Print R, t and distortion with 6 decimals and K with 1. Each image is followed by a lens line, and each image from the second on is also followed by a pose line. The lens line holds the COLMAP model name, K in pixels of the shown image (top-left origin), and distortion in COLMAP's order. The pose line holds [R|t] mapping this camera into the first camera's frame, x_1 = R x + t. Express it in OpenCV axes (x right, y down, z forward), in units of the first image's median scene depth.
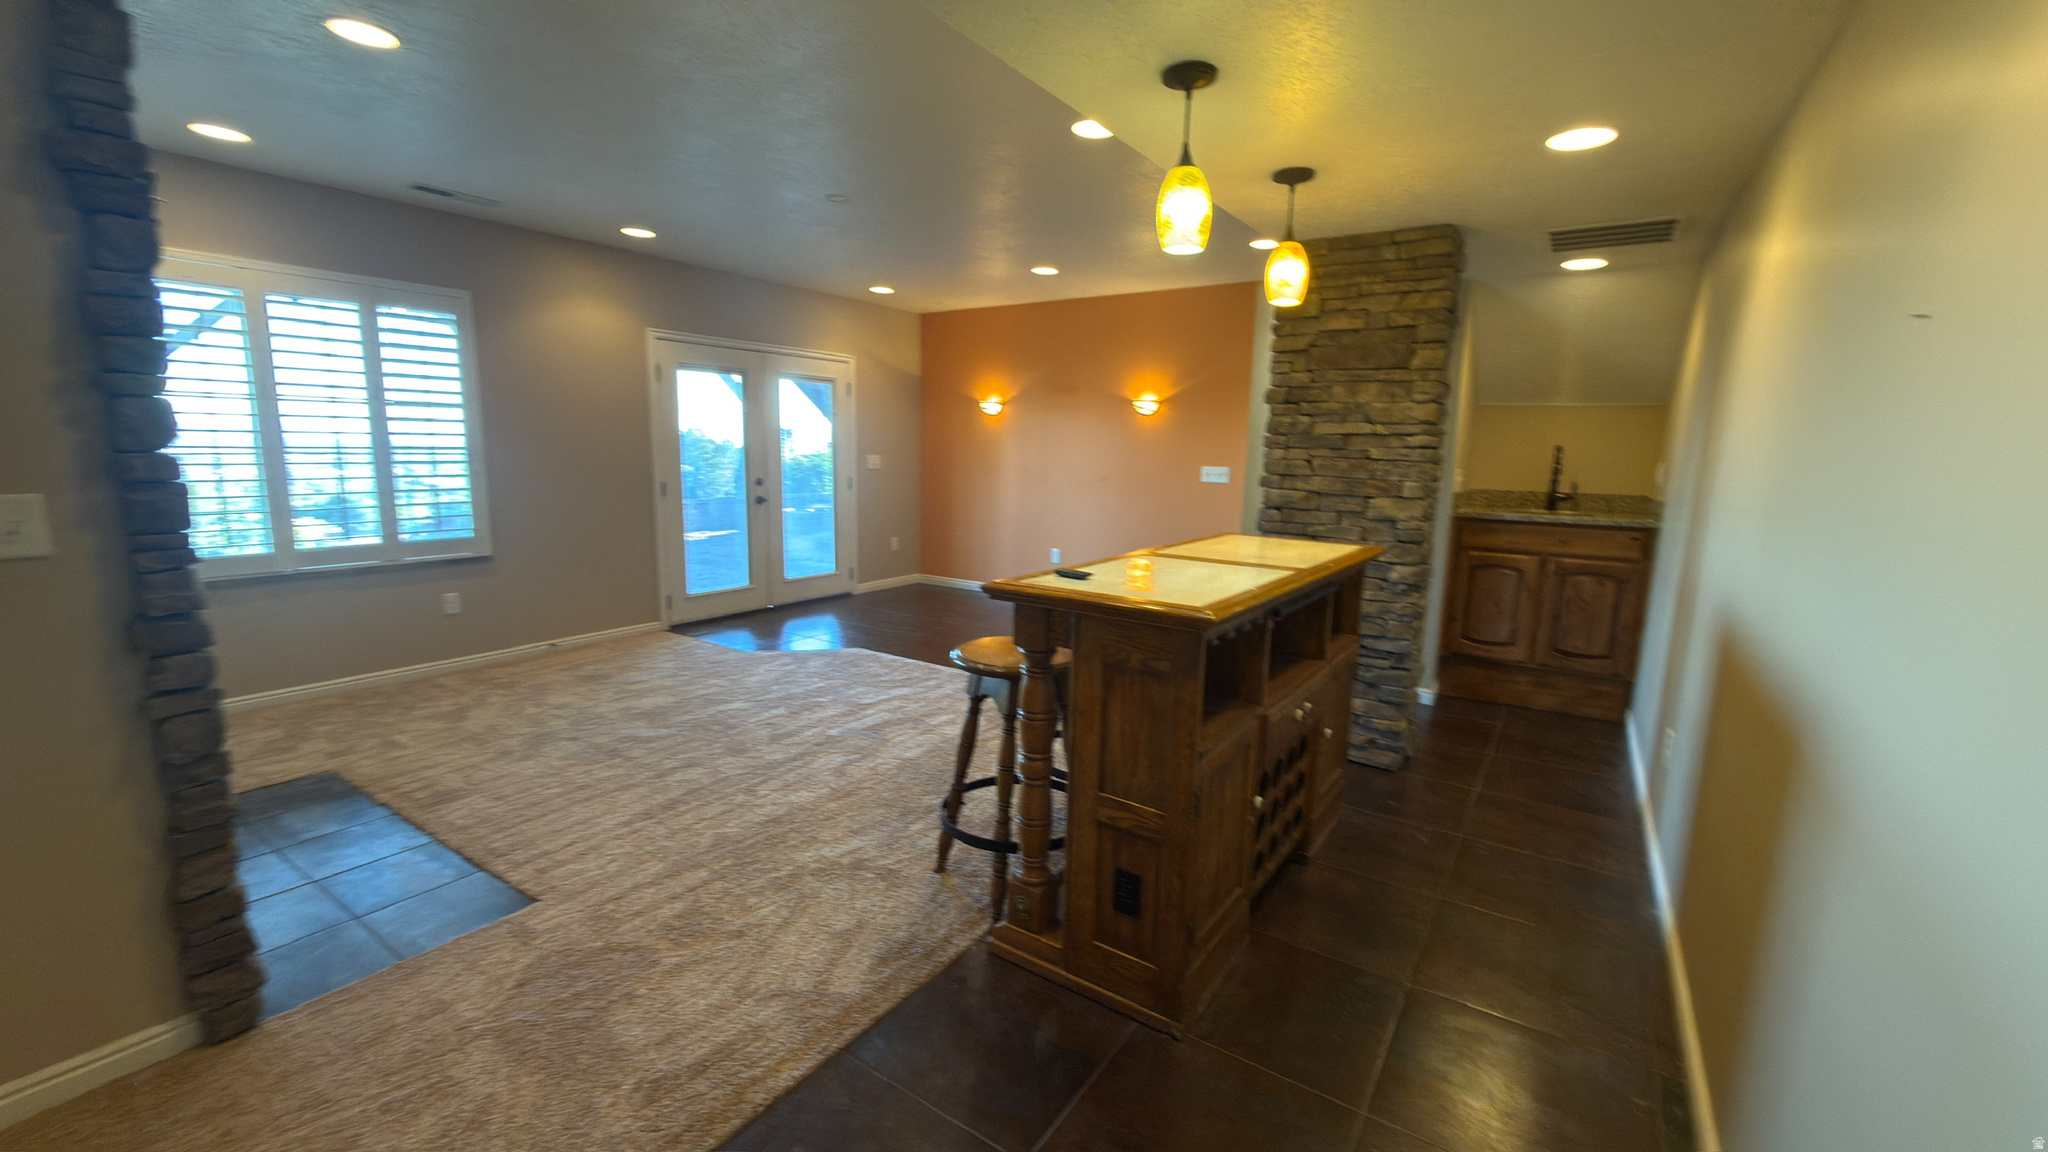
lens RADIAL K [[816.6, 0, 1013.5], [0, 816.6, 568.8], [0, 0, 1]] dist [0.000512, -0.000058]
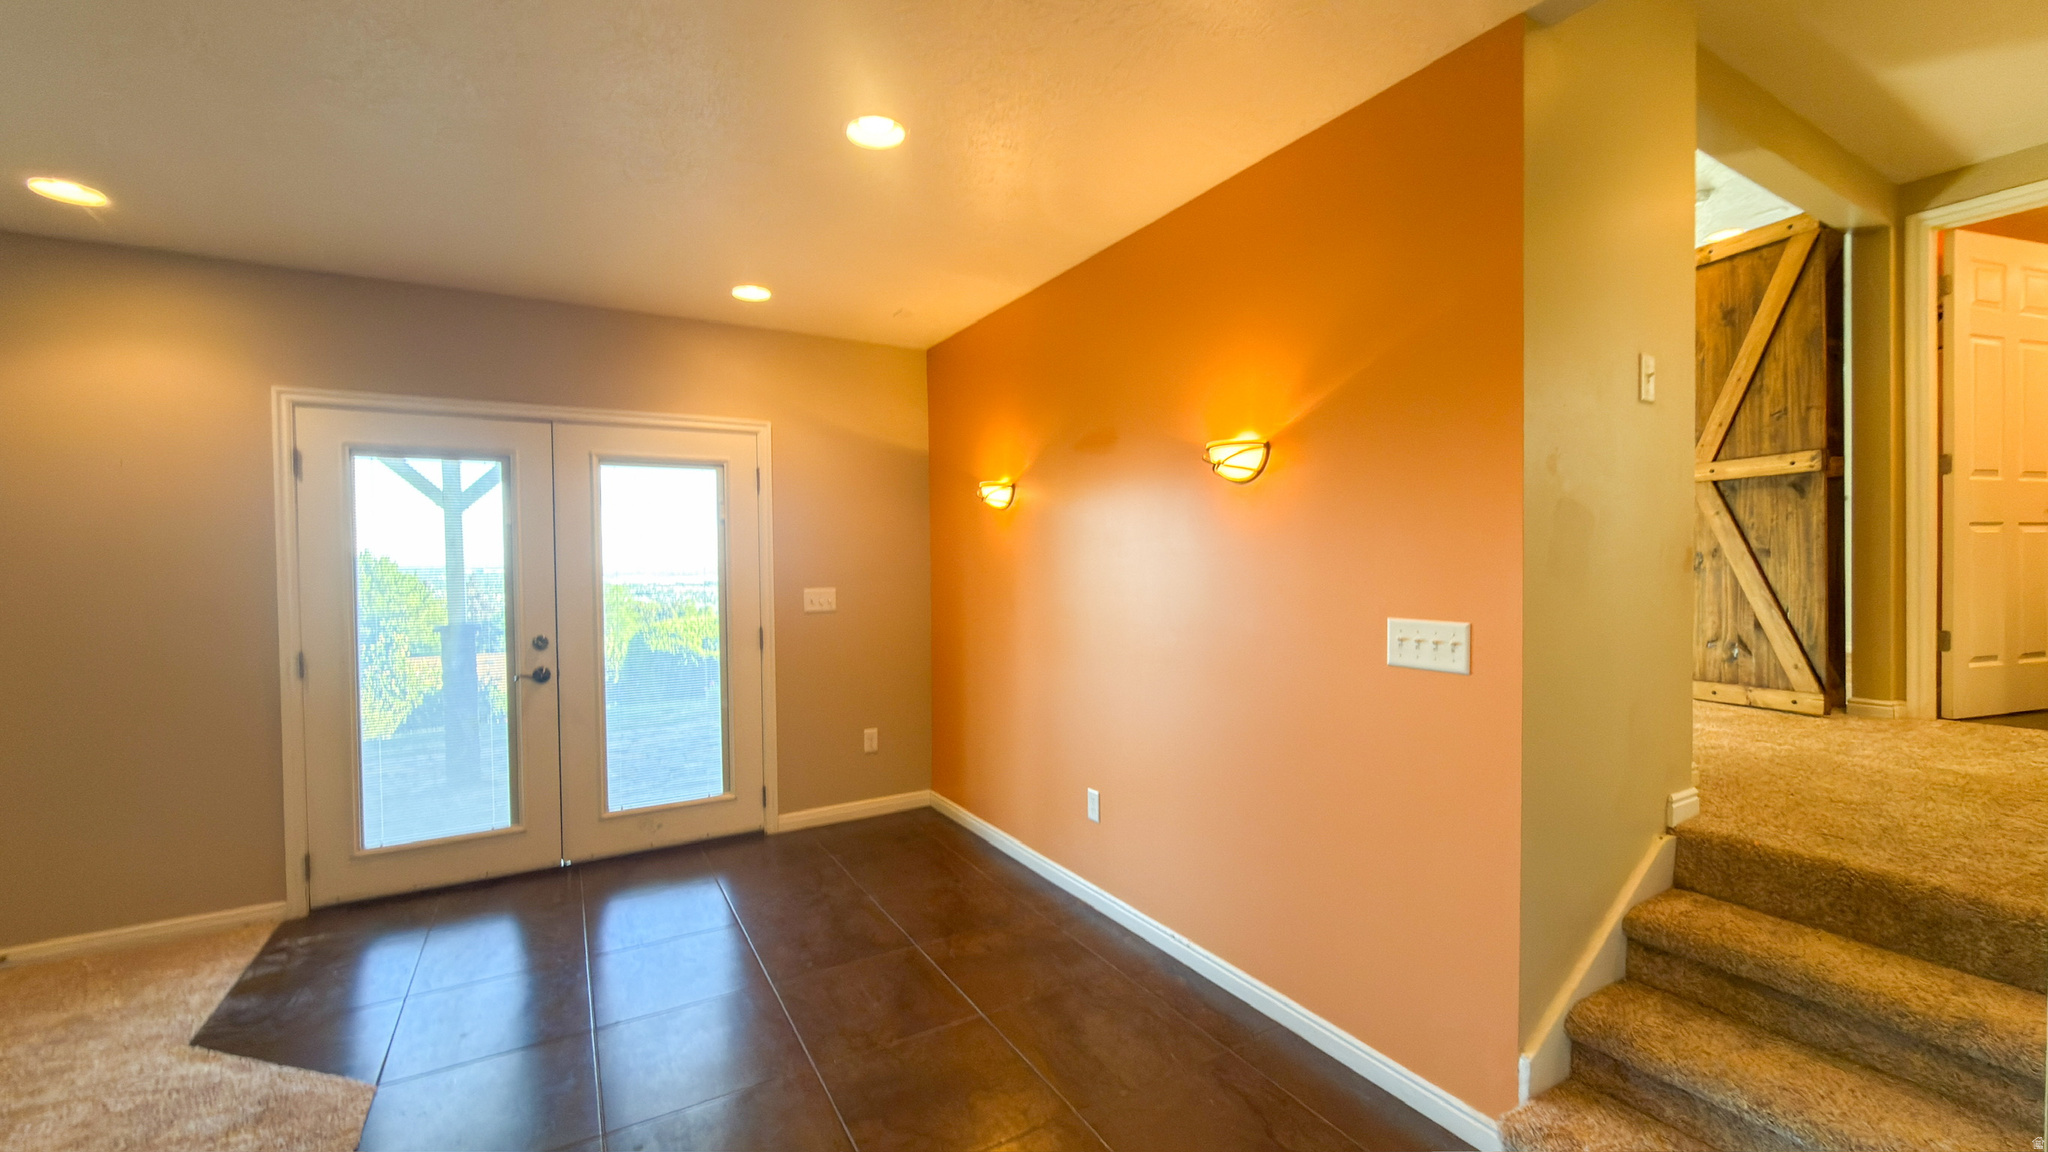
lens RADIAL K [[816.6, 0, 1012.0], [0, 816.6, 576.9], [0, 0, 1]] dist [0.000512, -0.000058]
pose [[0.900613, -0.020997, -0.434115, 0.326370], [-0.036077, 0.991774, -0.122813, -0.130545], [0.433123, 0.126268, 0.892447, 0.867055]]
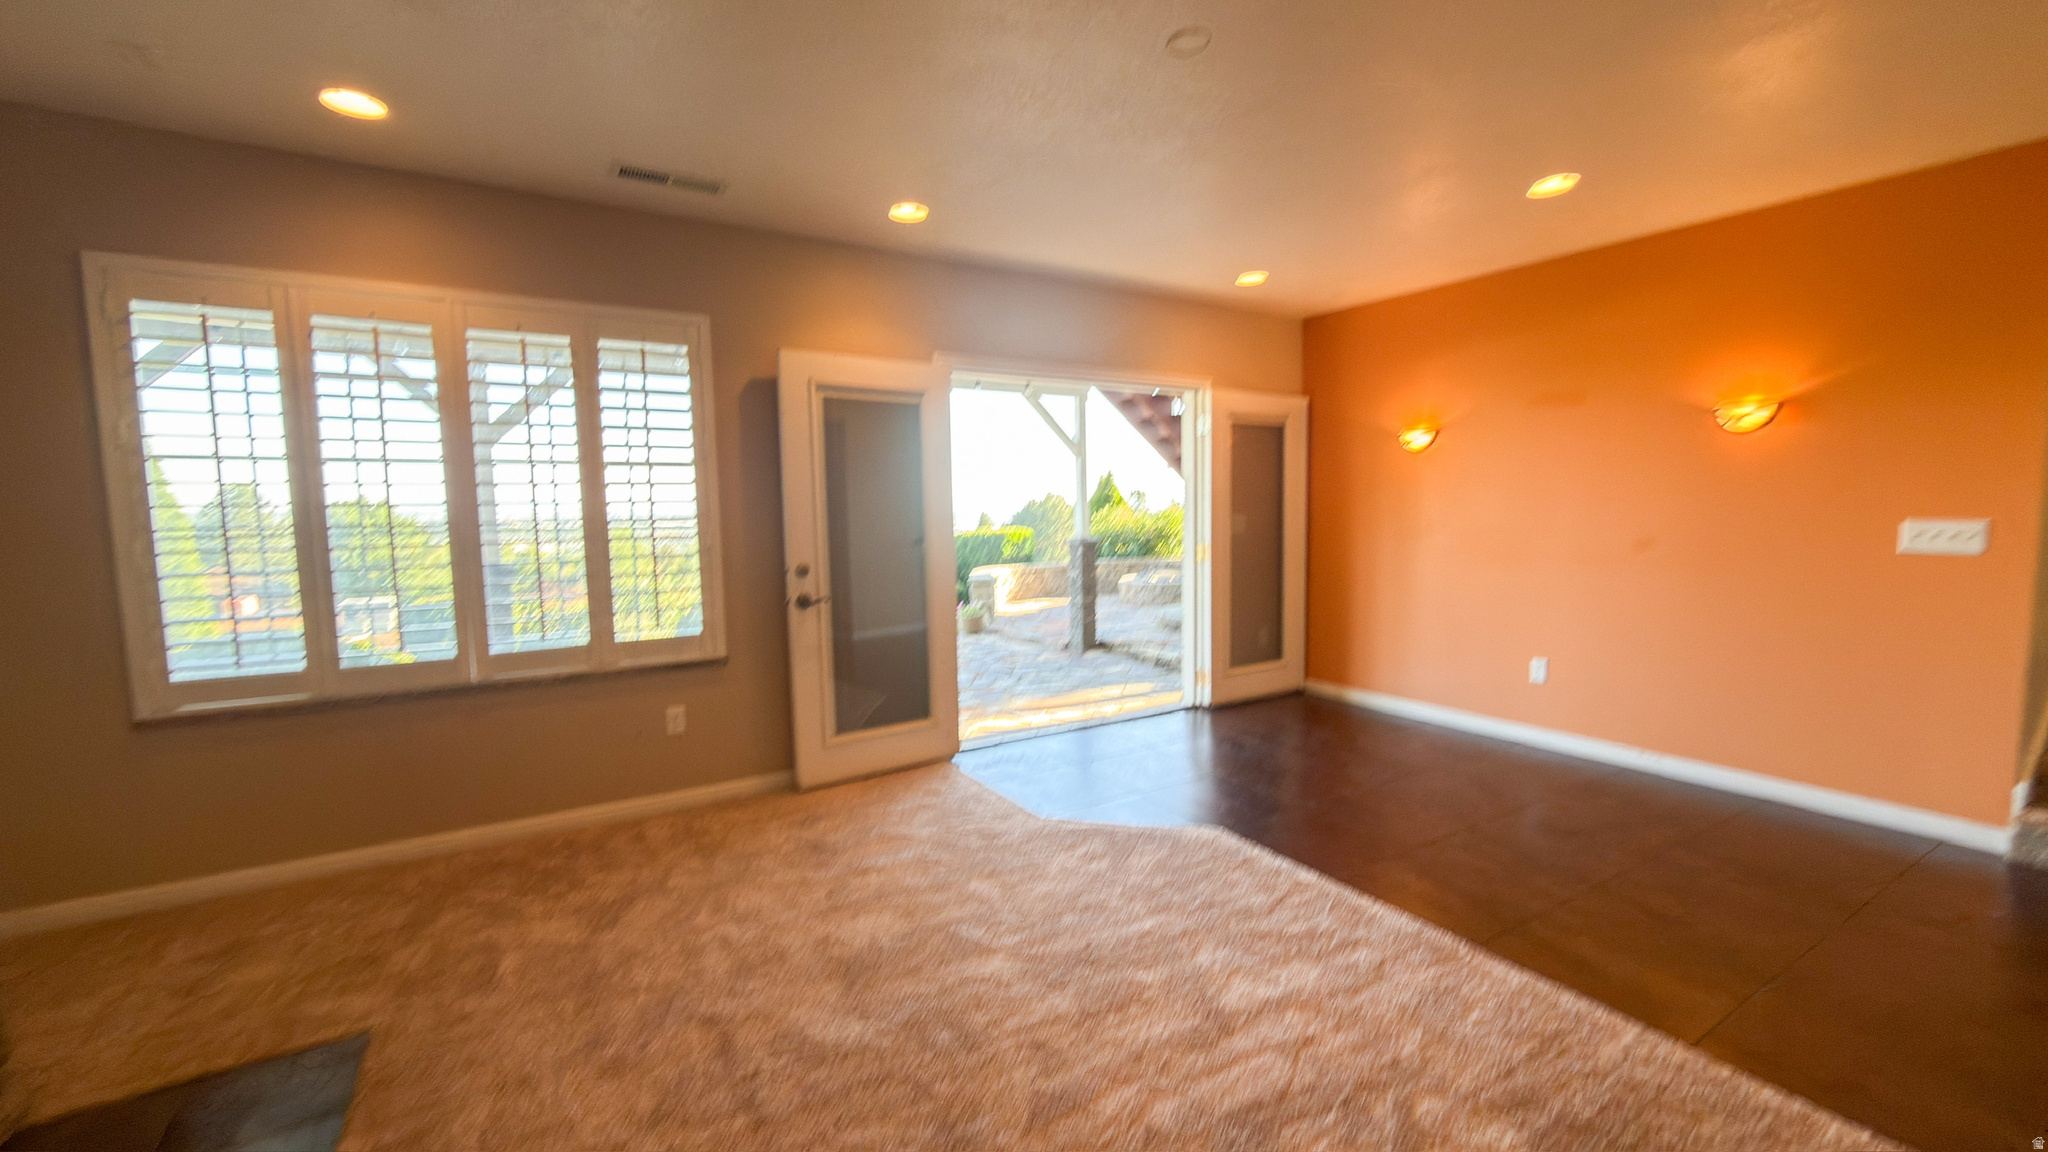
lens RADIAL K [[816.6, 0, 1017.7], [0, 816.6, 564.9], [0, 0, 1]] dist [0.000512, -0.000058]
pose [[0.915655, -0.000418, -0.401964, -0.092267], [-0.032242, 0.996701, -0.074482, -0.058384], [0.400670, 0.081160, 0.912621, 0.435151]]
